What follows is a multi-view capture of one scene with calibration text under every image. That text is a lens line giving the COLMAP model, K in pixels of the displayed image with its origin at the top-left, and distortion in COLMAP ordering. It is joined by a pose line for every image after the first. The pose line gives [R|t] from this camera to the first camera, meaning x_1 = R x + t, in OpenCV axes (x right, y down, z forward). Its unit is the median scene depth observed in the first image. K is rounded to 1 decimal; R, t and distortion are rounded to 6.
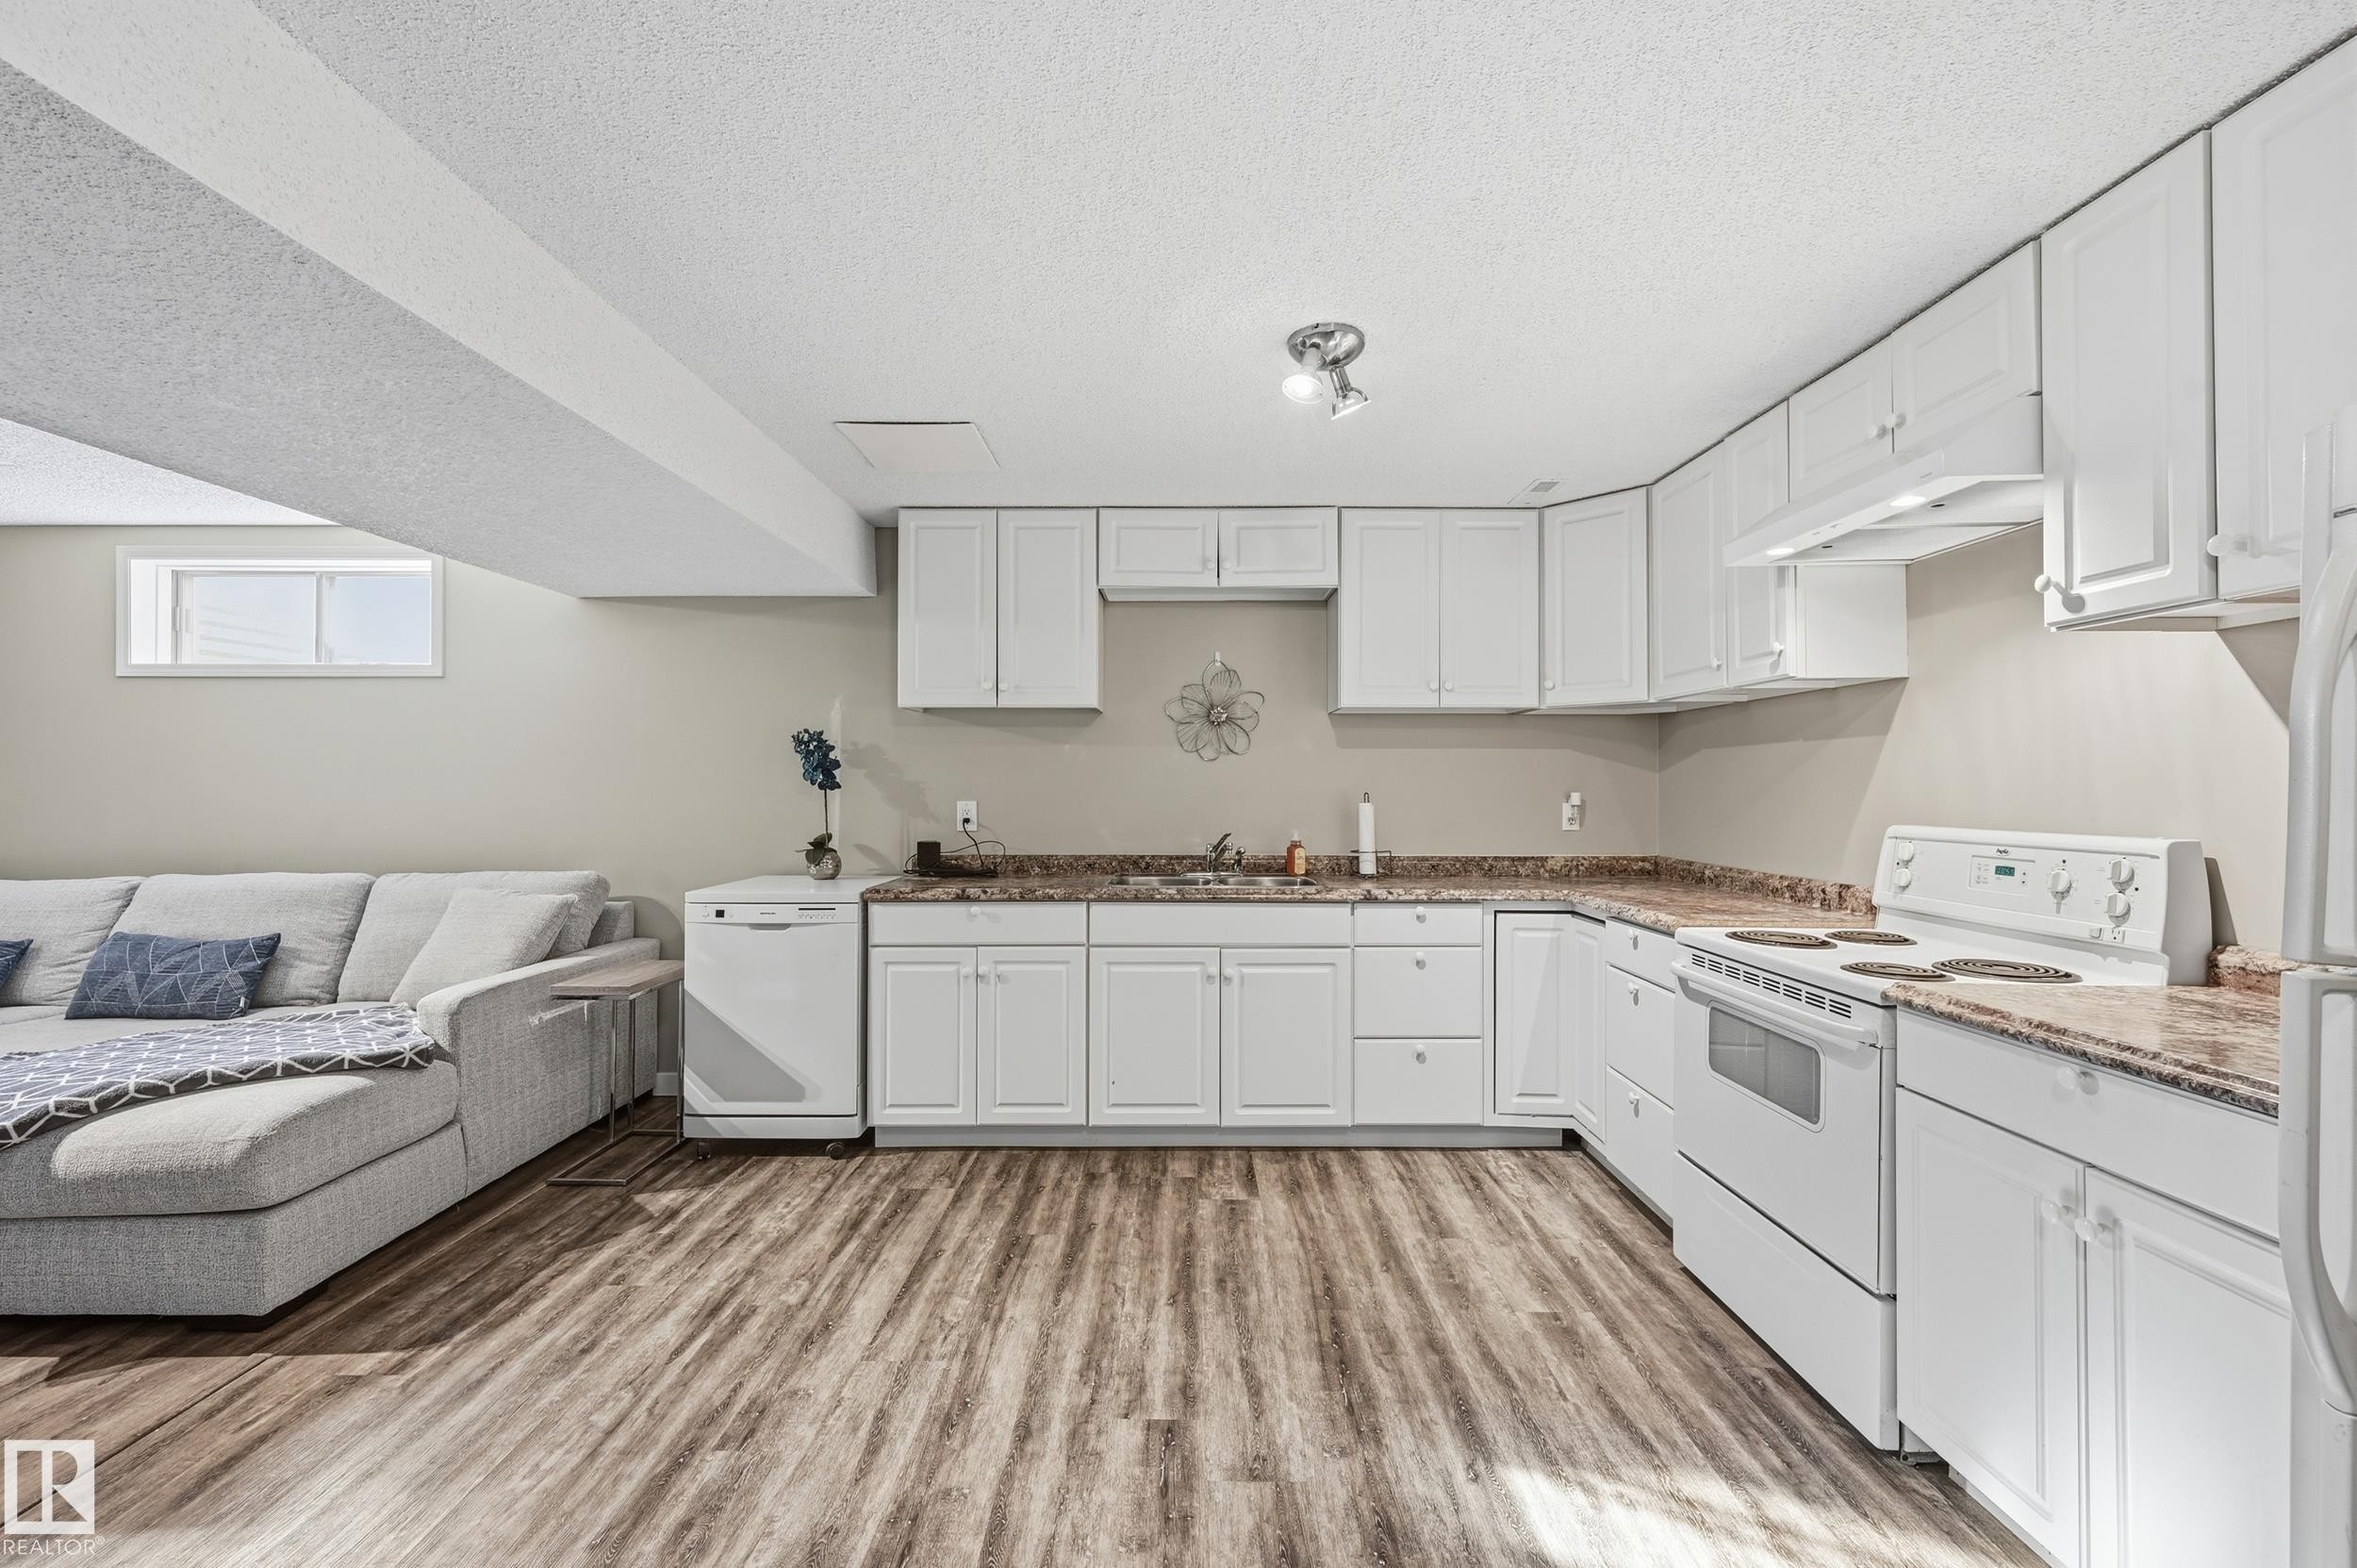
lens RADIAL K [[950.3, 0, 1181.0], [0, 950.3, 785.8], [0, 0, 1]] dist [0.000168, 0.000038]
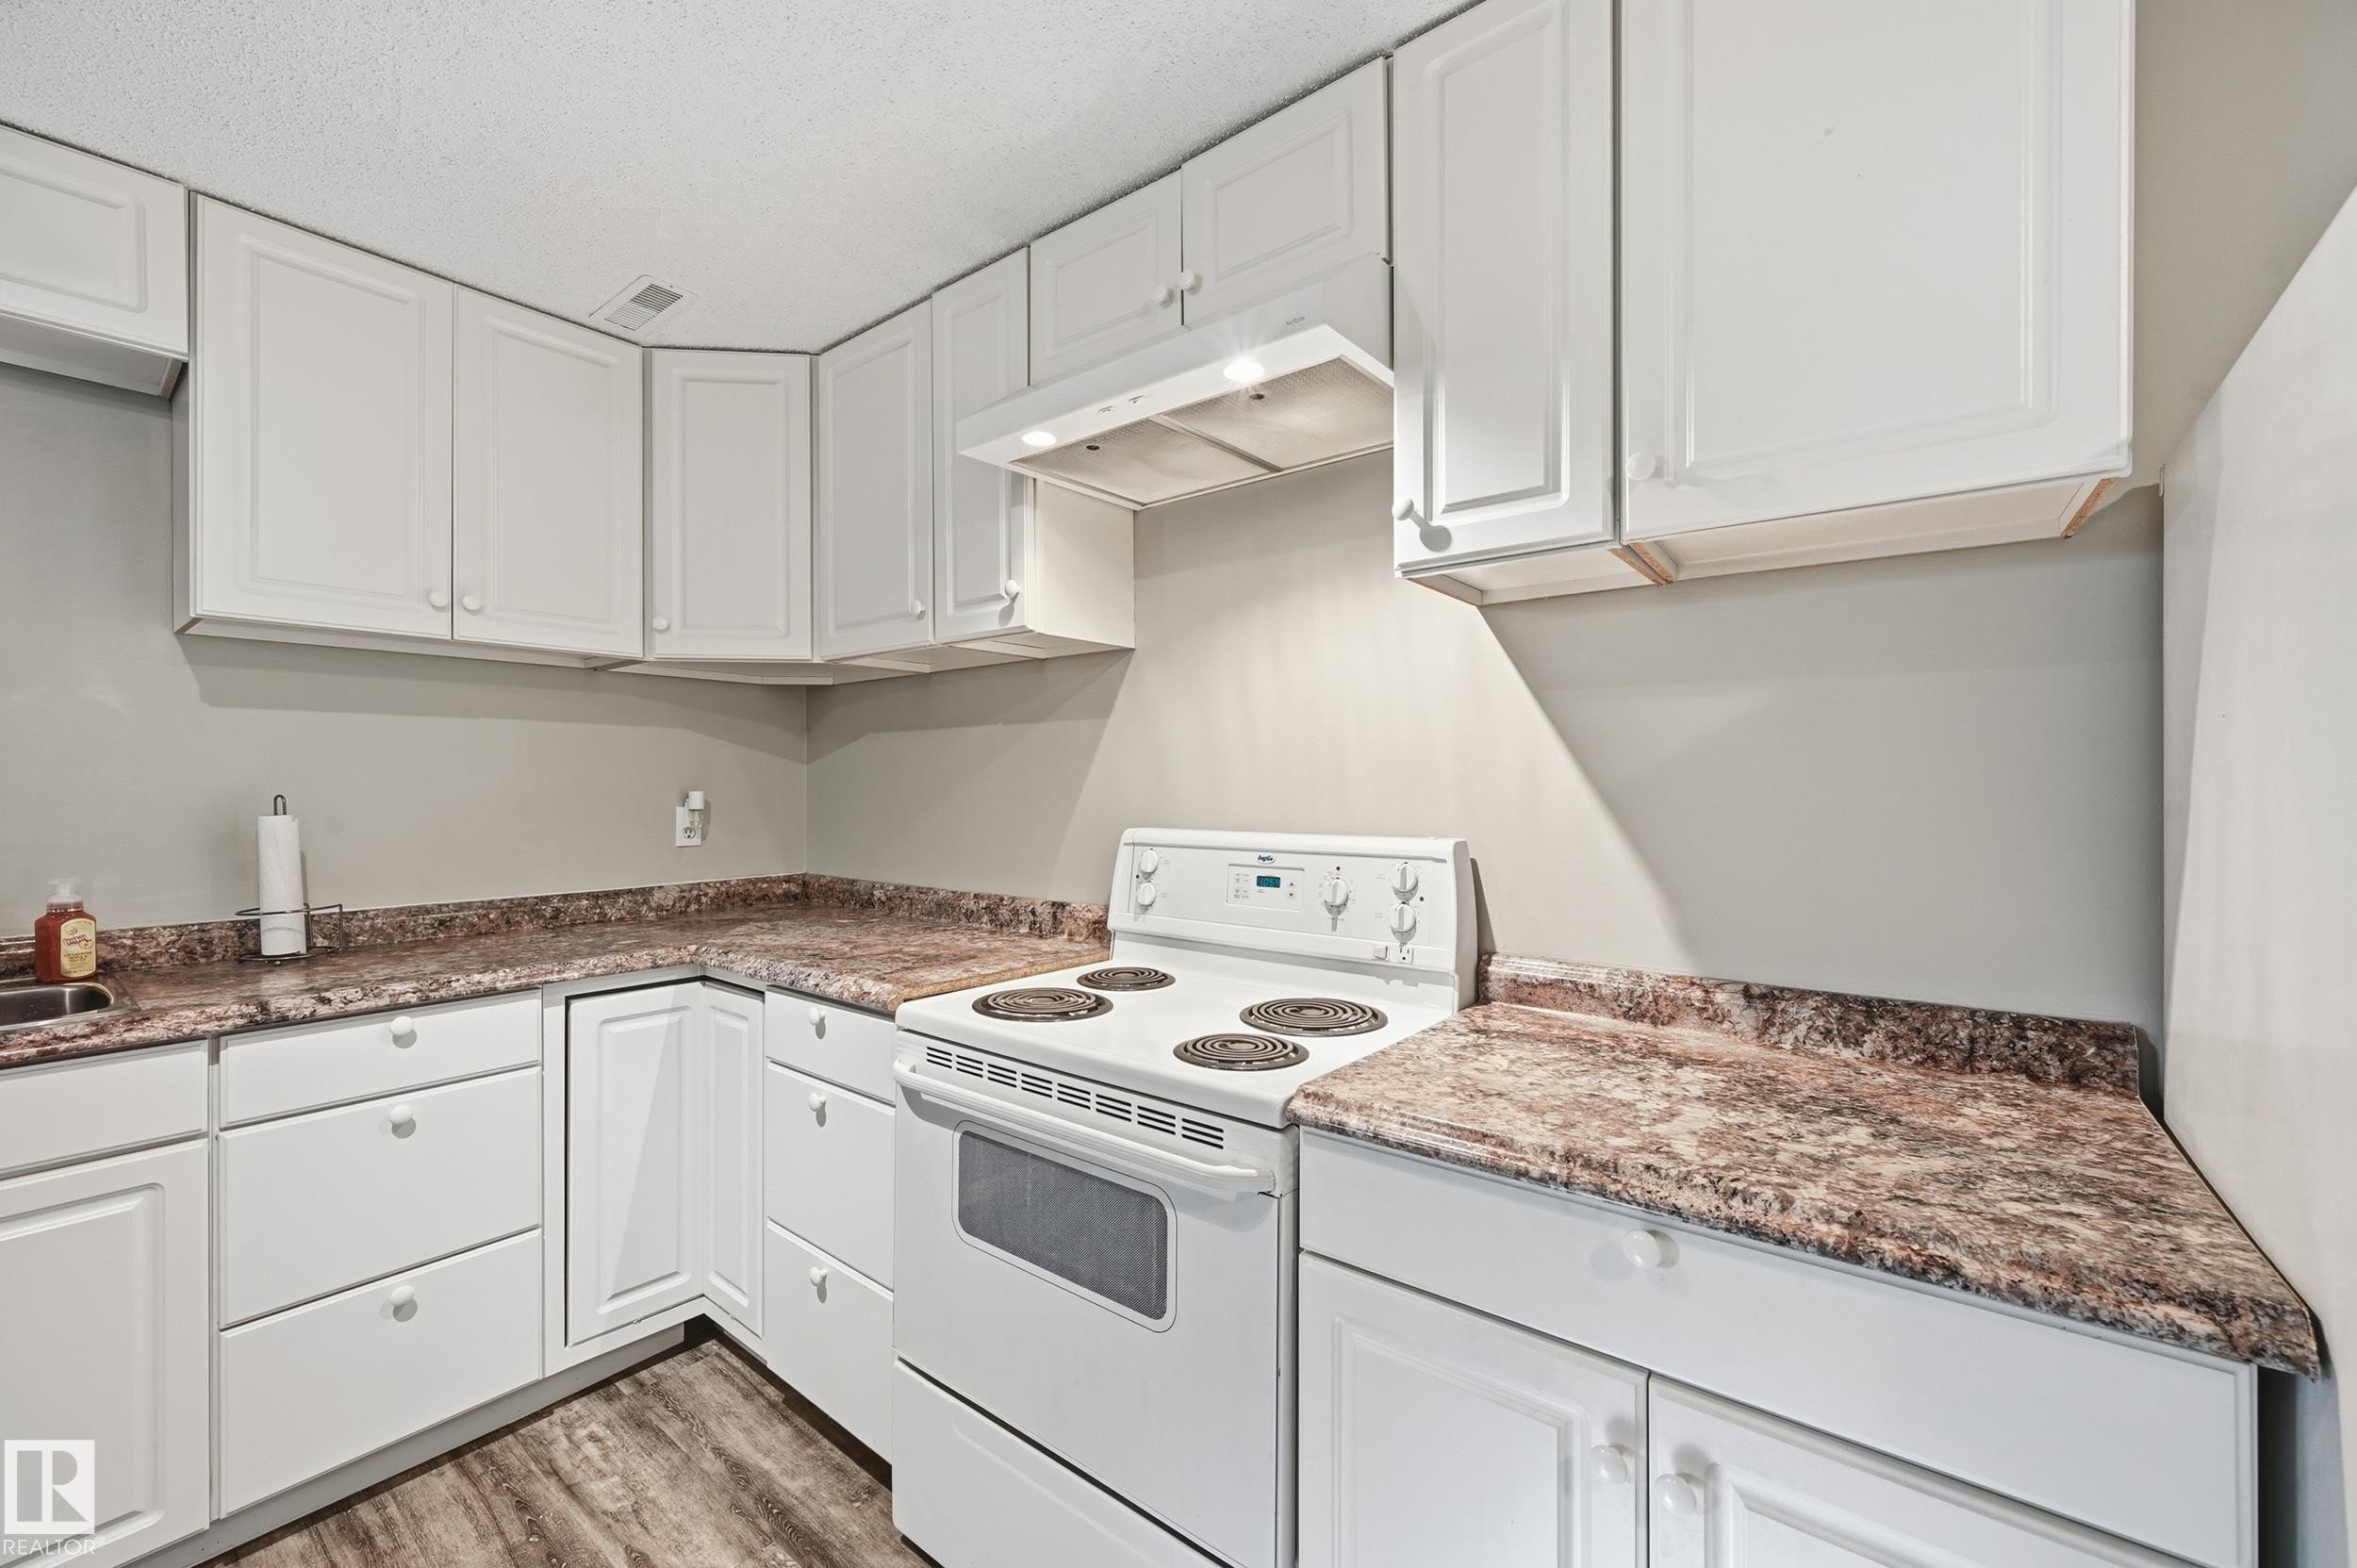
lens RADIAL K [[950.3, 0, 1178.5], [0, 950.3, 780.7], [0, 0, 1]] dist [0.000168, 0.000038]
pose [[0.620618, 0.001135, 0.784112, 0.116745], [0.001589, 0.999995, -0.002705, 0.002388], [-0.784112, 0.002925, 0.620613, 0.377276]]
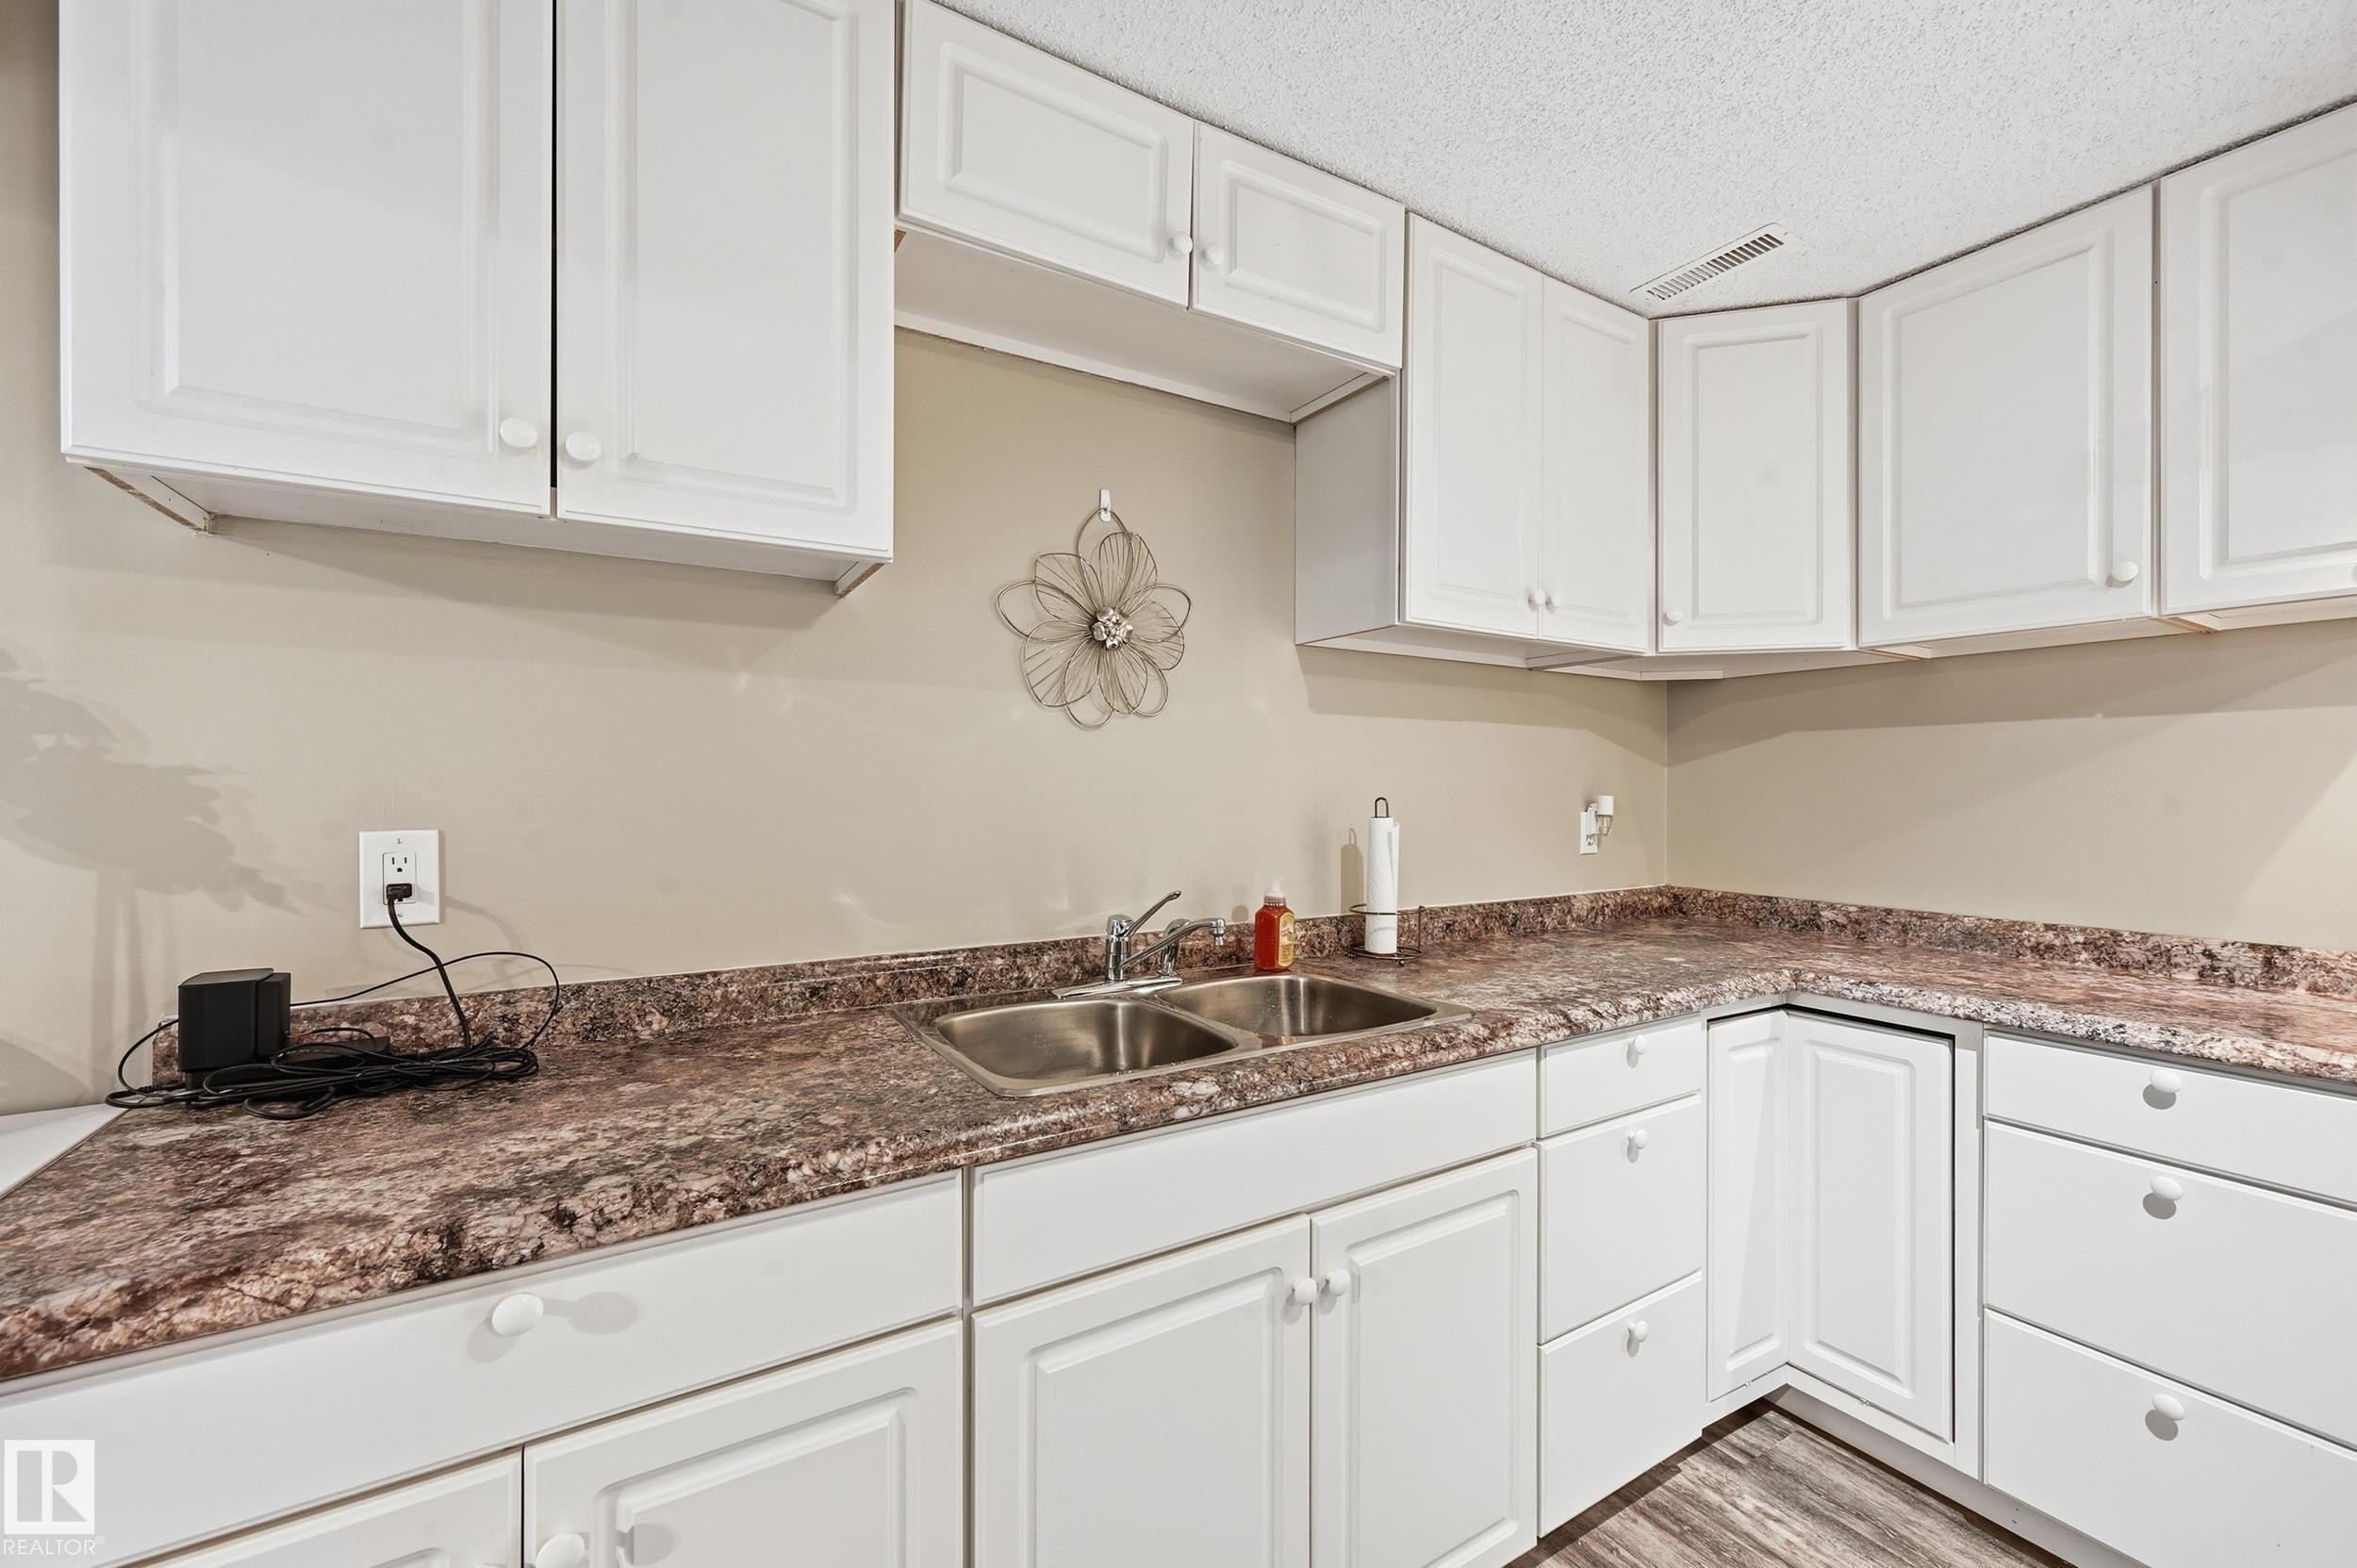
lens RADIAL K [[950.3, 0, 1180.0], [0, 950.3, 783.0], [0, 0, 1]] dist [0.000168, 0.000038]
pose [[0.856371, 0.003112, 0.516352, -0.209438], [-0.002697, 0.999995, -0.001553, 0.000413], [-0.516355, -0.000063, 0.856375, 0.750110]]
